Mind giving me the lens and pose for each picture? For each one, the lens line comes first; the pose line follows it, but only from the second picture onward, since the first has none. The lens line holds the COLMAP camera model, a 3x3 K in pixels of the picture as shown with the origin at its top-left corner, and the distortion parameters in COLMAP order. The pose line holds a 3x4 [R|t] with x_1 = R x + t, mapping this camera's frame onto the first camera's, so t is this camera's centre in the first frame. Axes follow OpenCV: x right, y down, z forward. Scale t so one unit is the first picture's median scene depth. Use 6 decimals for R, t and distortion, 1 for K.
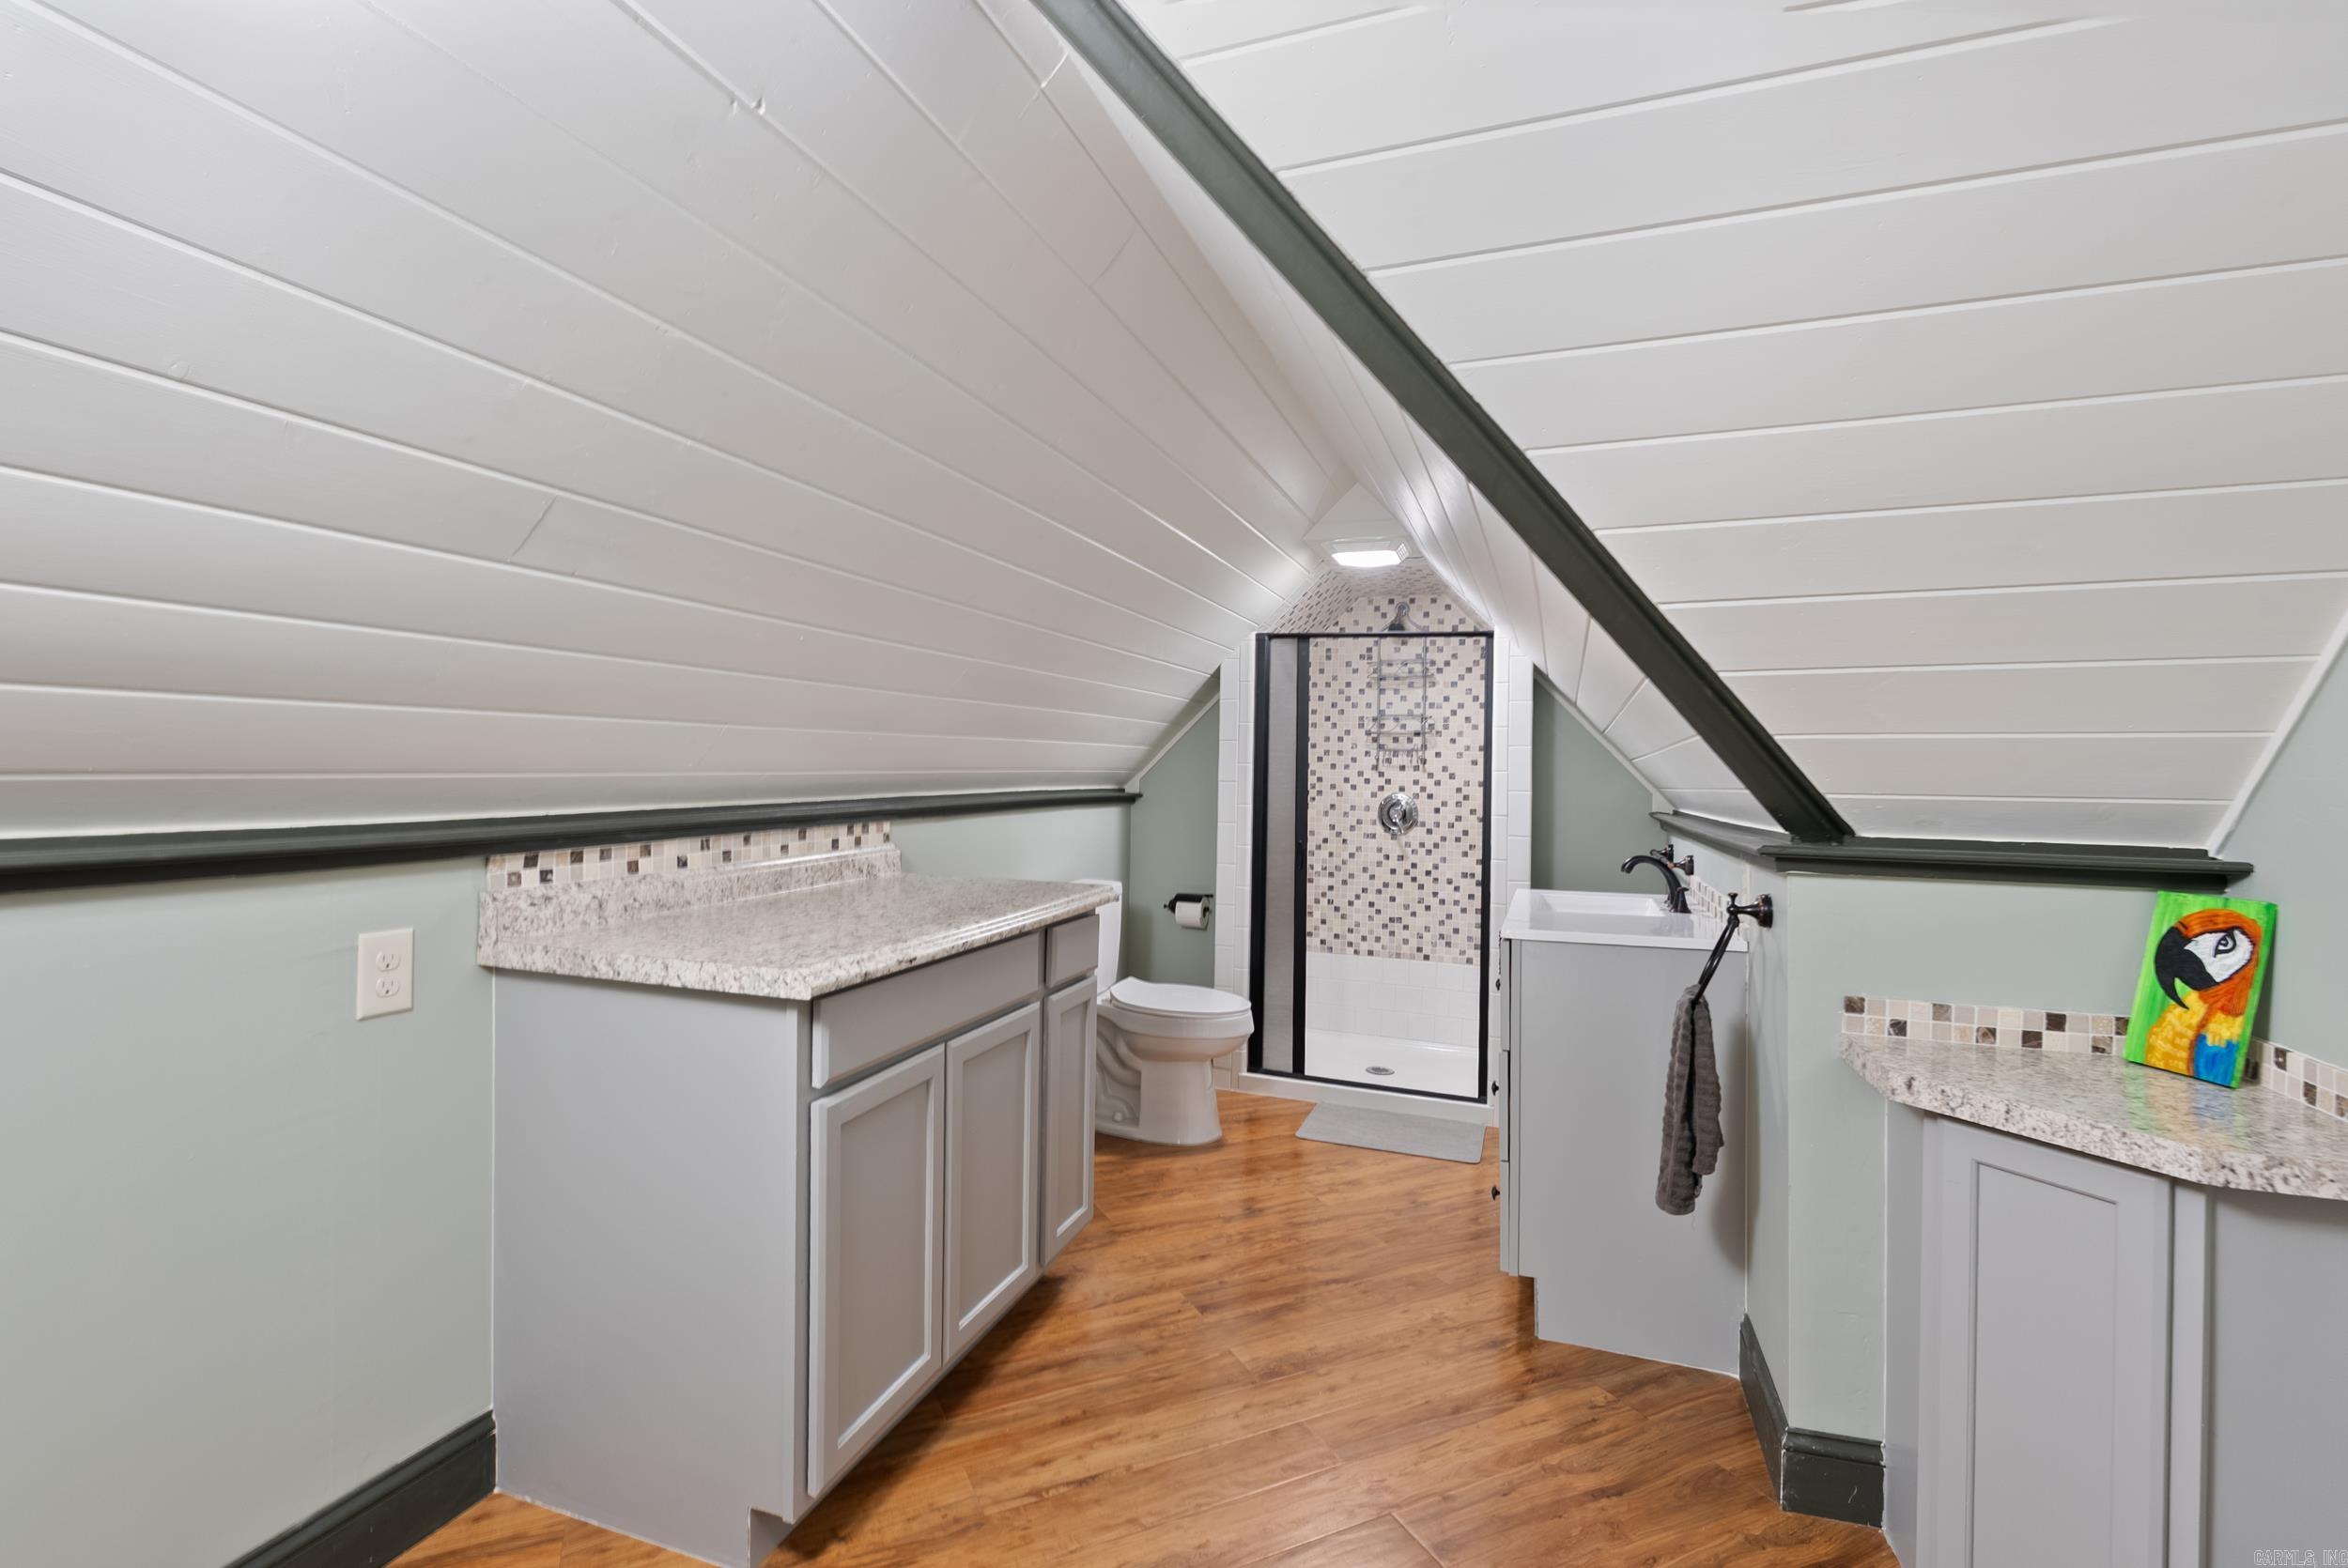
lens RADIAL K [[1034.5, 0, 1175.2], [0, 1034.5, 778.3], [0, 0, 1]] dist [-0.008584, 0.000867]
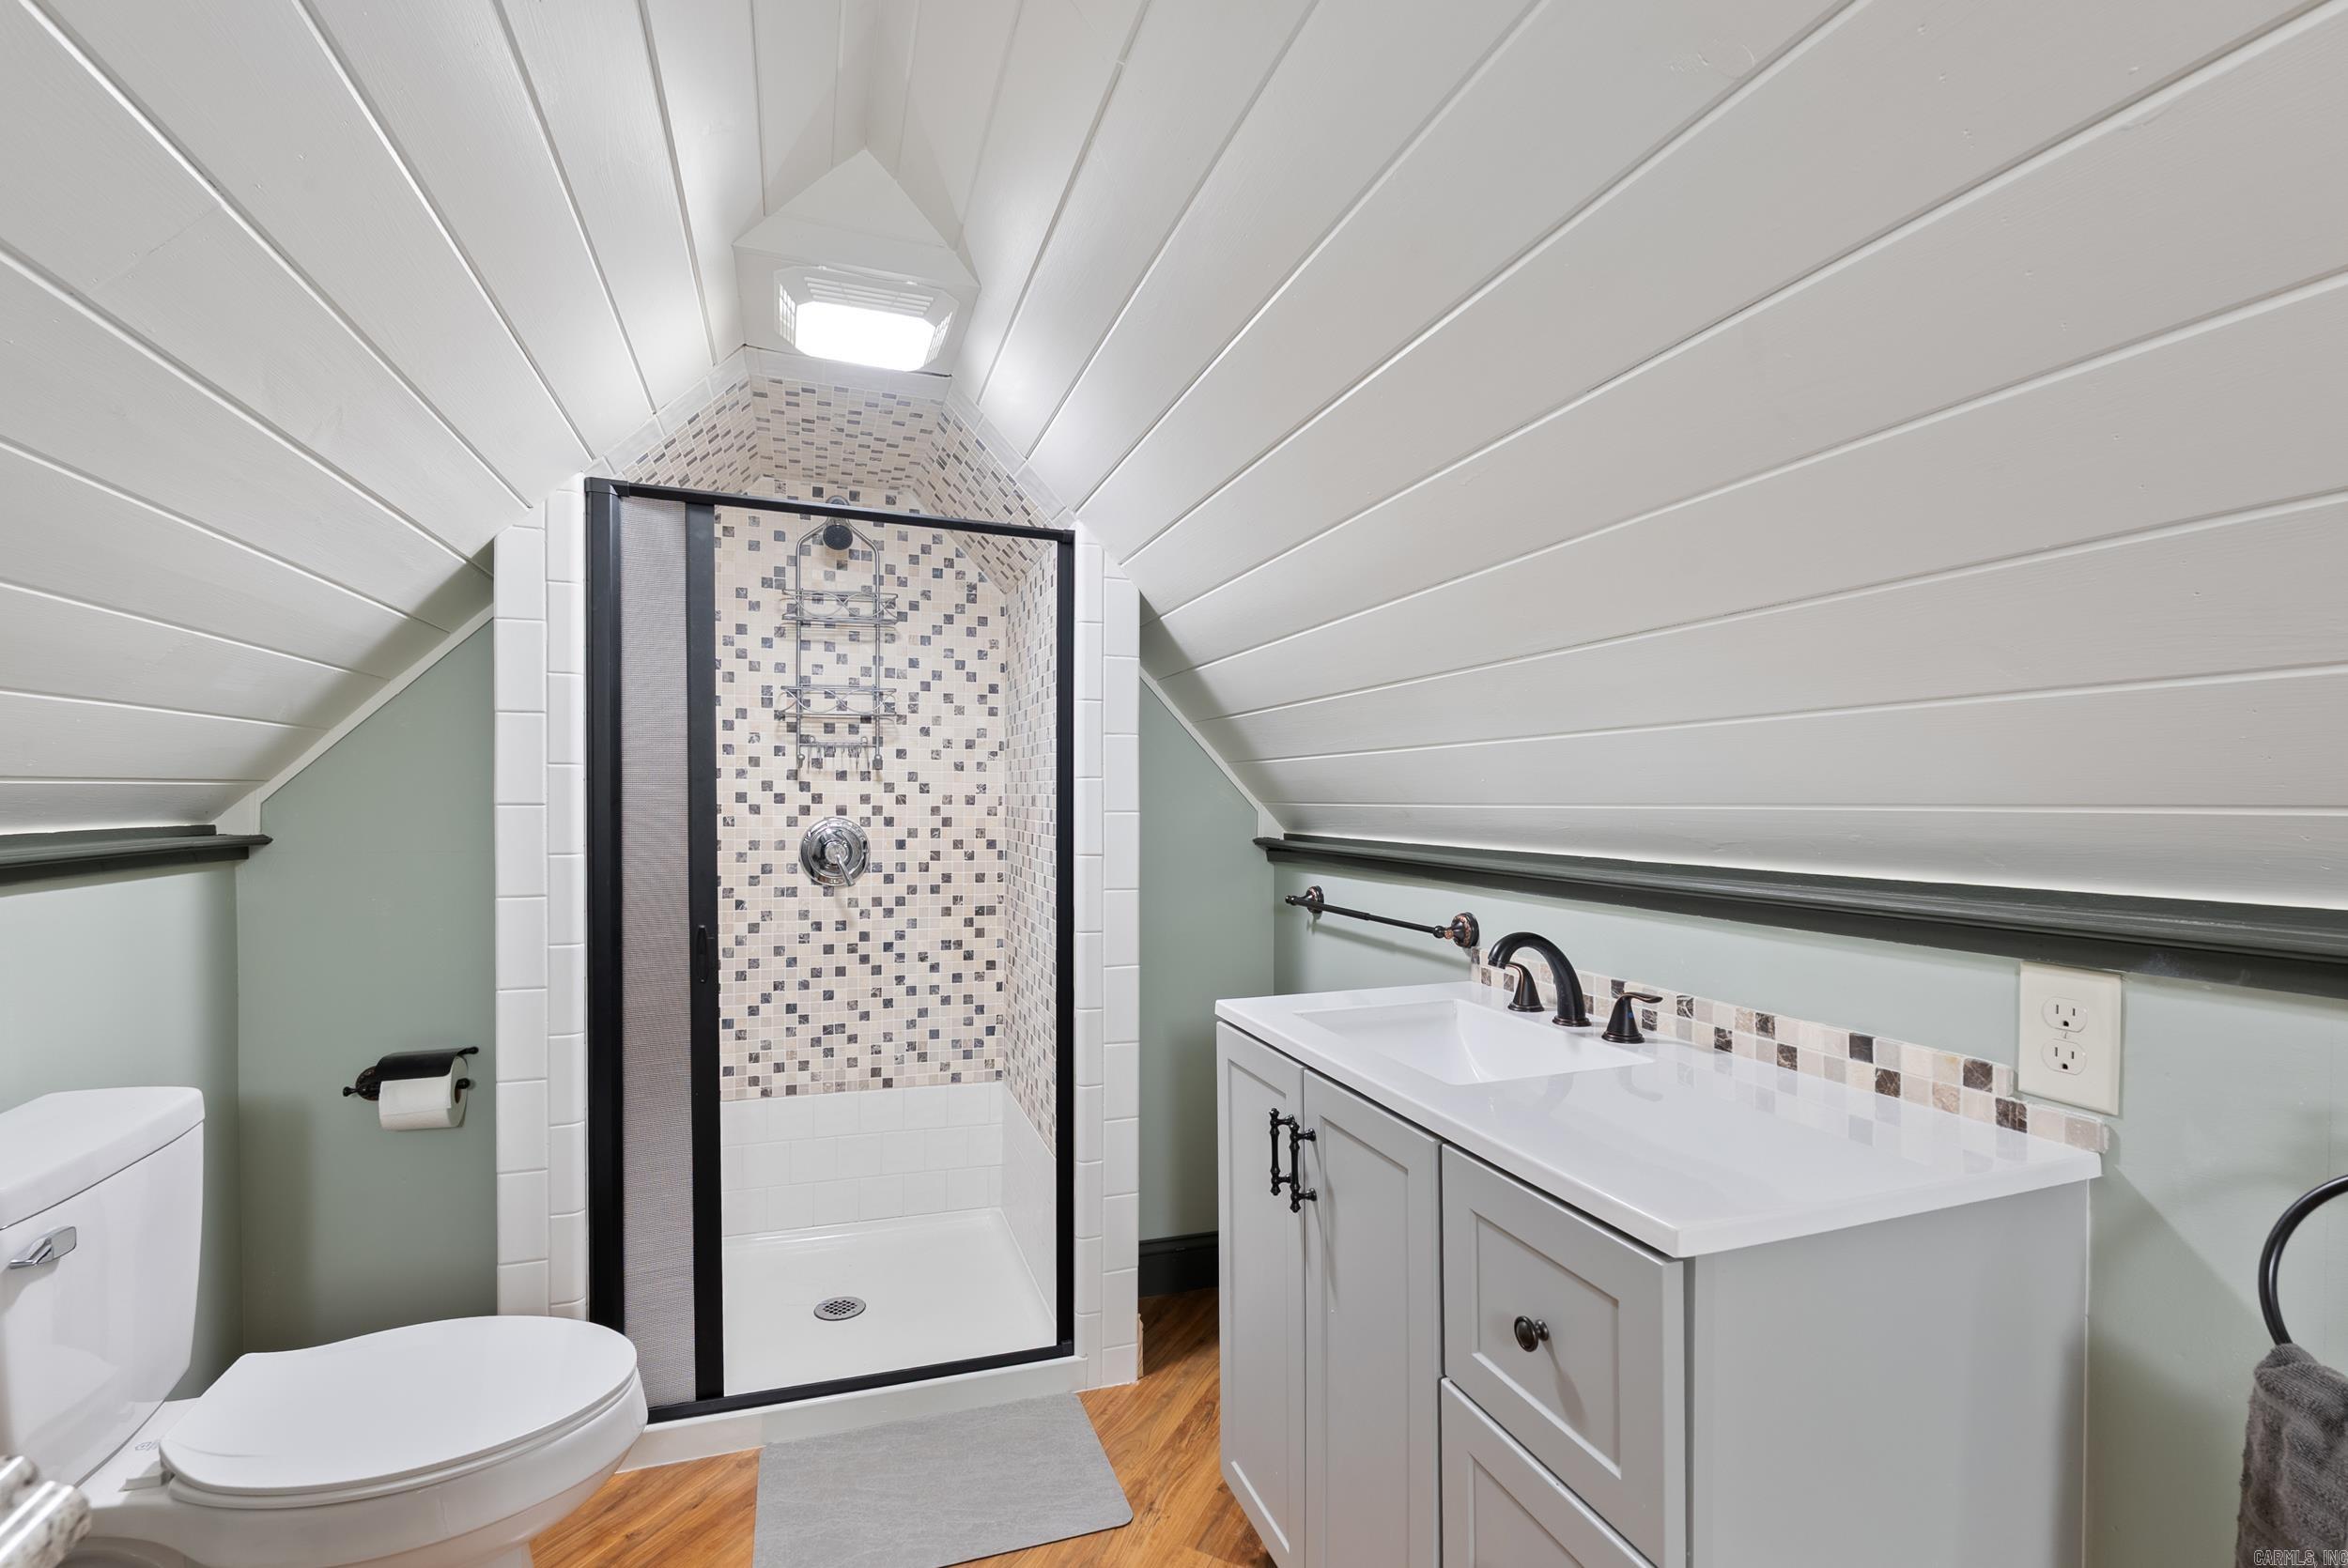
lens RADIAL K [[1034.5, 0, 1169.6], [0, 1034.5, 814.8], [0, 0, 1]] dist [-0.008584, 0.000867]
pose [[0.774604, -0.025679, 0.631925, -0.011821], [0.012456, 0.999601, 0.025352, -0.000026], [-0.632324, -0.011767, 0.774615, 0.420421]]
